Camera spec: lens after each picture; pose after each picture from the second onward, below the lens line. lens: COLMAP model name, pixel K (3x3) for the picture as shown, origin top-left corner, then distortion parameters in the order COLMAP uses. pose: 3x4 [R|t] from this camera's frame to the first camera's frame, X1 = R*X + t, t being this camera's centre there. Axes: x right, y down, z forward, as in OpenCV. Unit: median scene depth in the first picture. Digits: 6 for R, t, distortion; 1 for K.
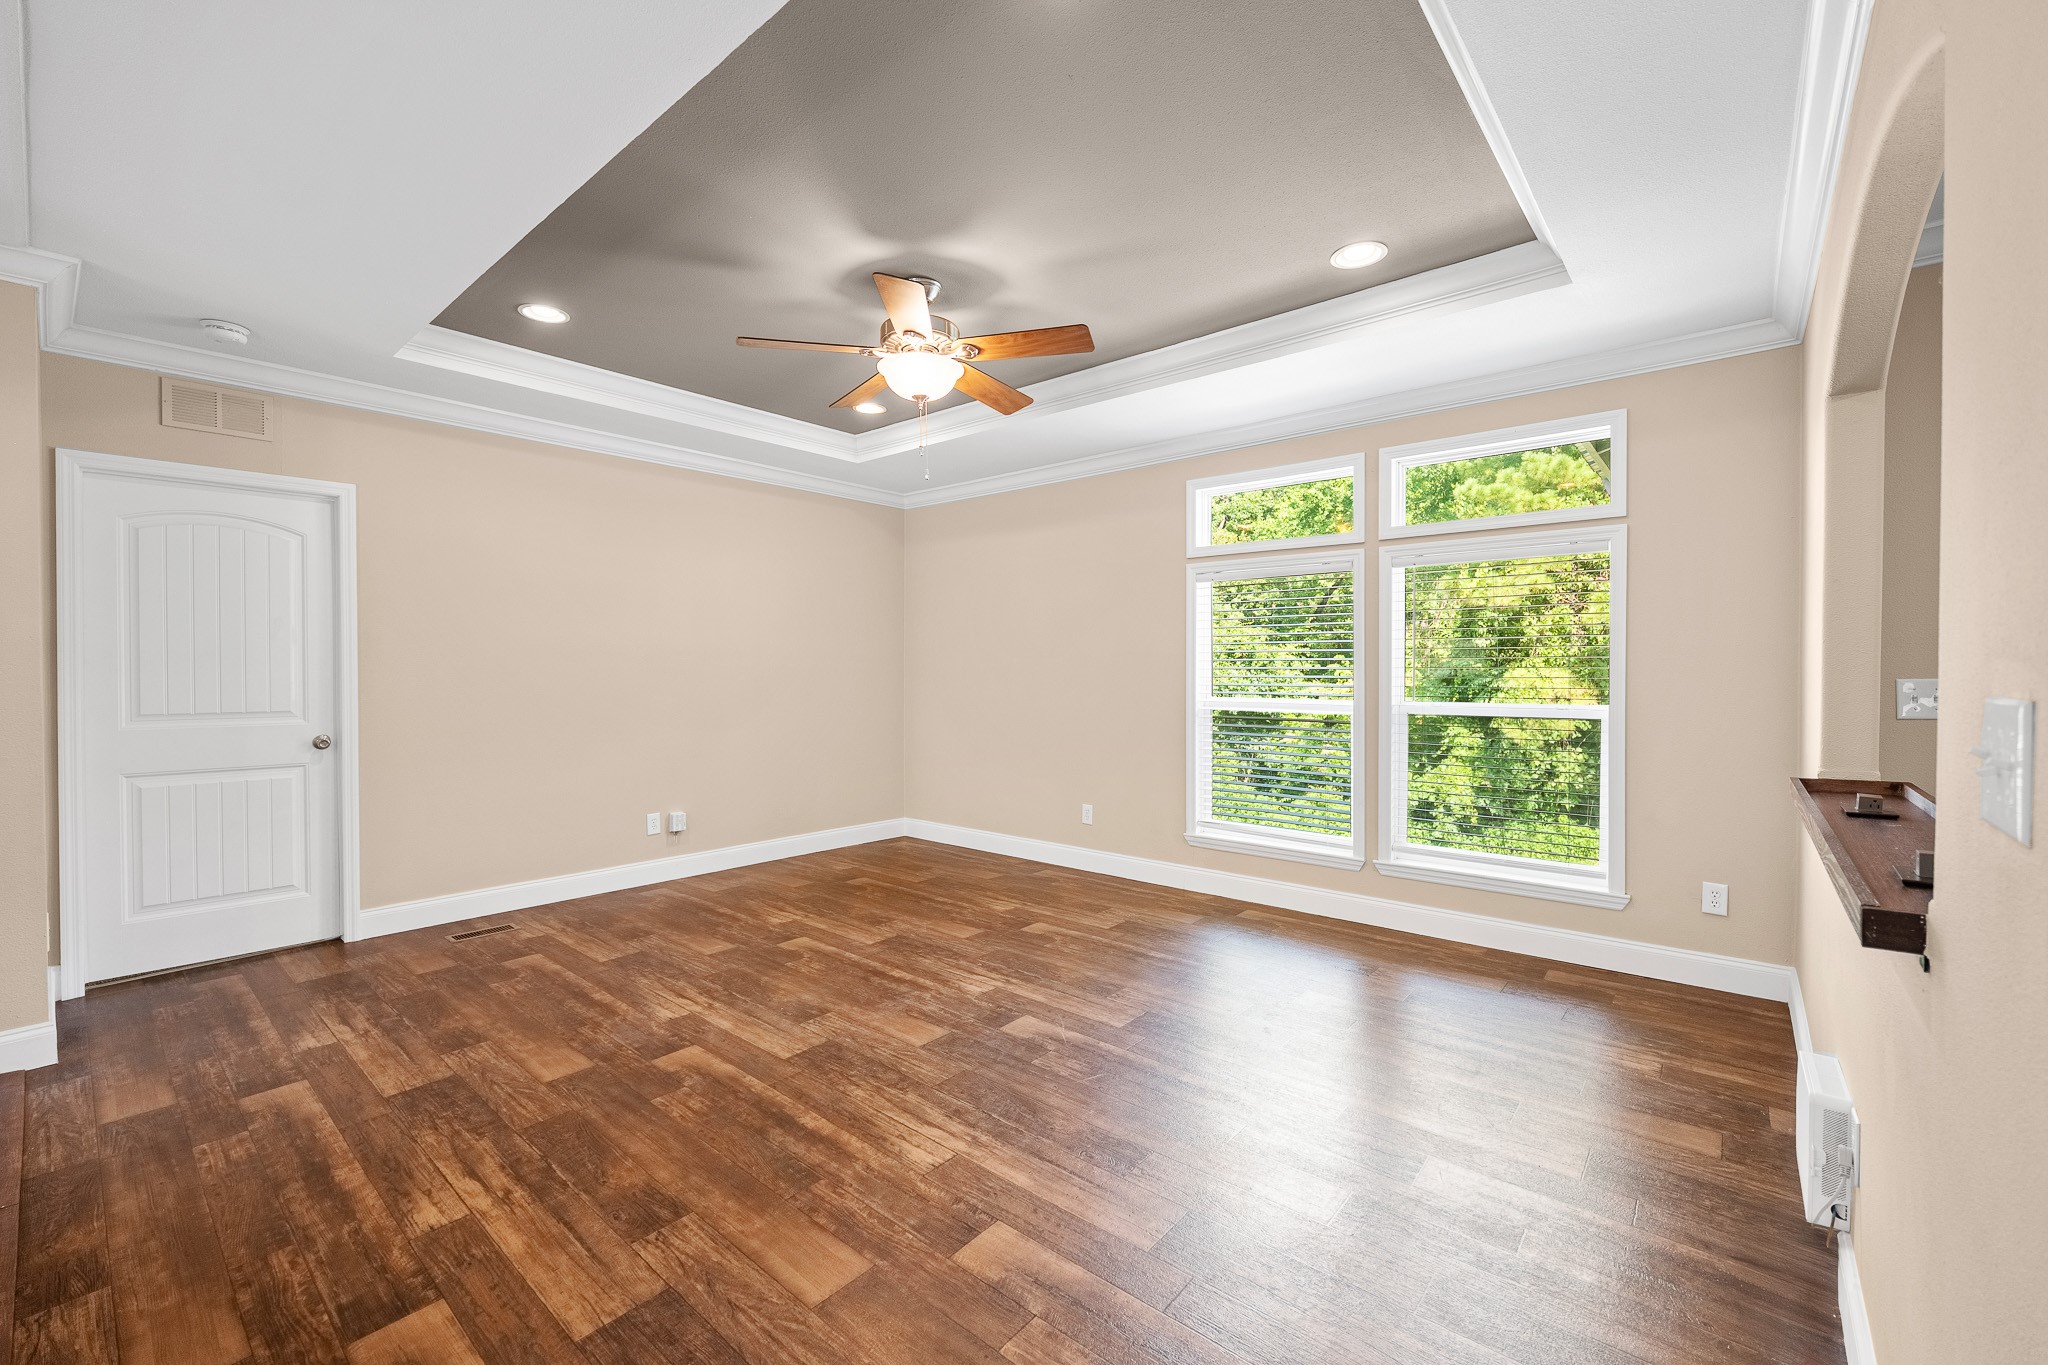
lens RADIAL K [[838.9, 0, 1017.2], [0, 838.9, 681.1], [0, 0, 1]] dist [-0.011093, 0.000827]
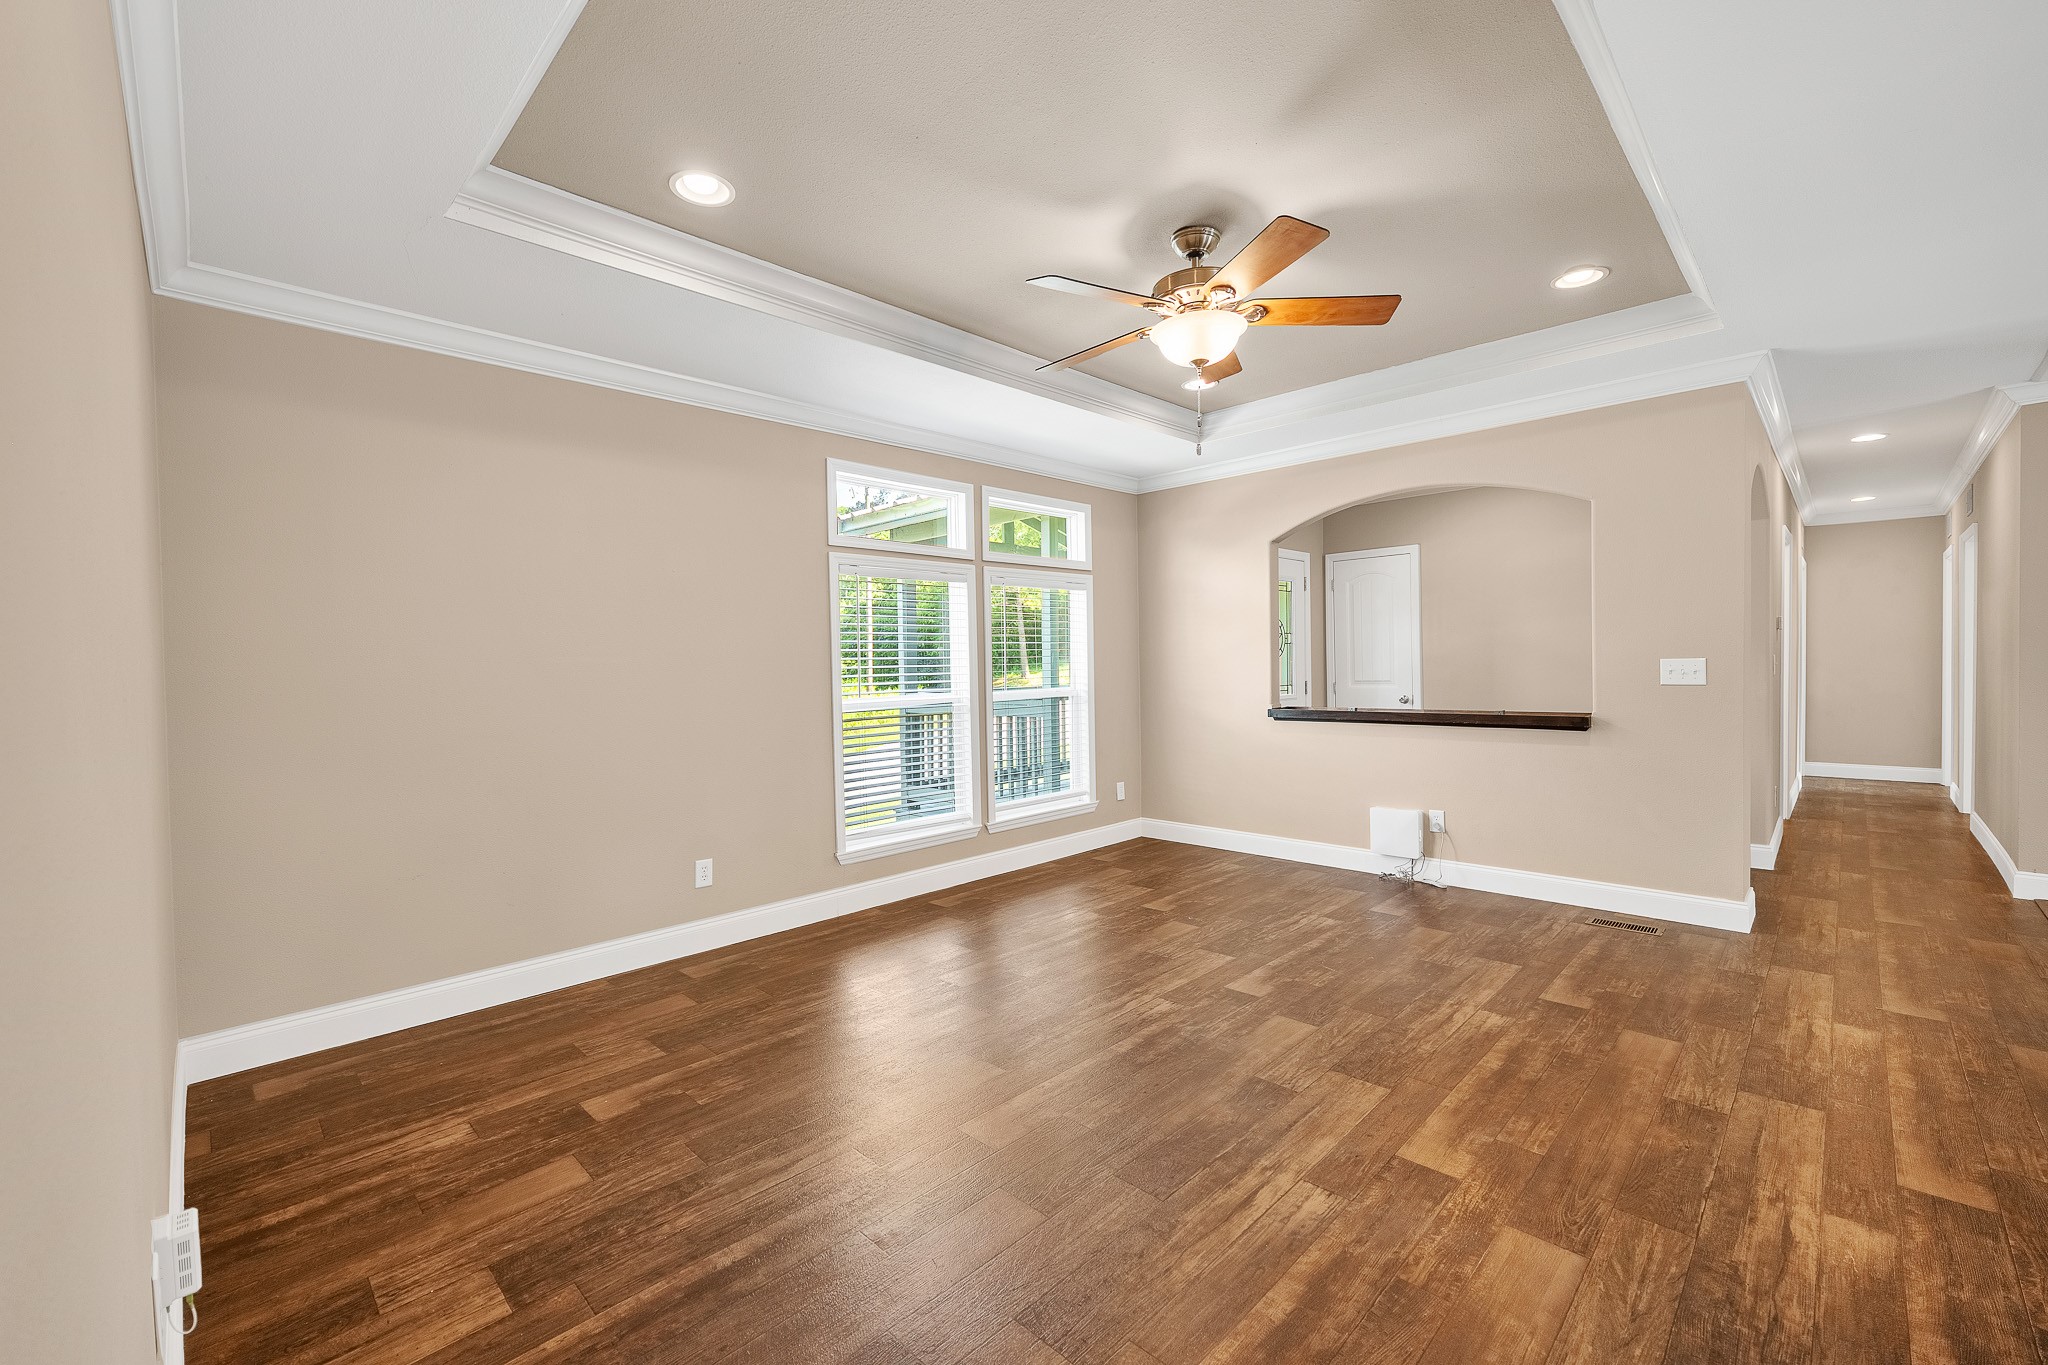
lens RADIAL K [[838.9, 0, 1017.2], [0, 838.9, 681.1], [0, 0, 1]] dist [-0.011093, 0.000827]
pose [[0.079231, -0.021679, 0.996621, -1.324950], [0.034981, 0.999208, 0.018954, -0.024061], [-0.996242, 0.033361, 0.079927, 1.450150]]
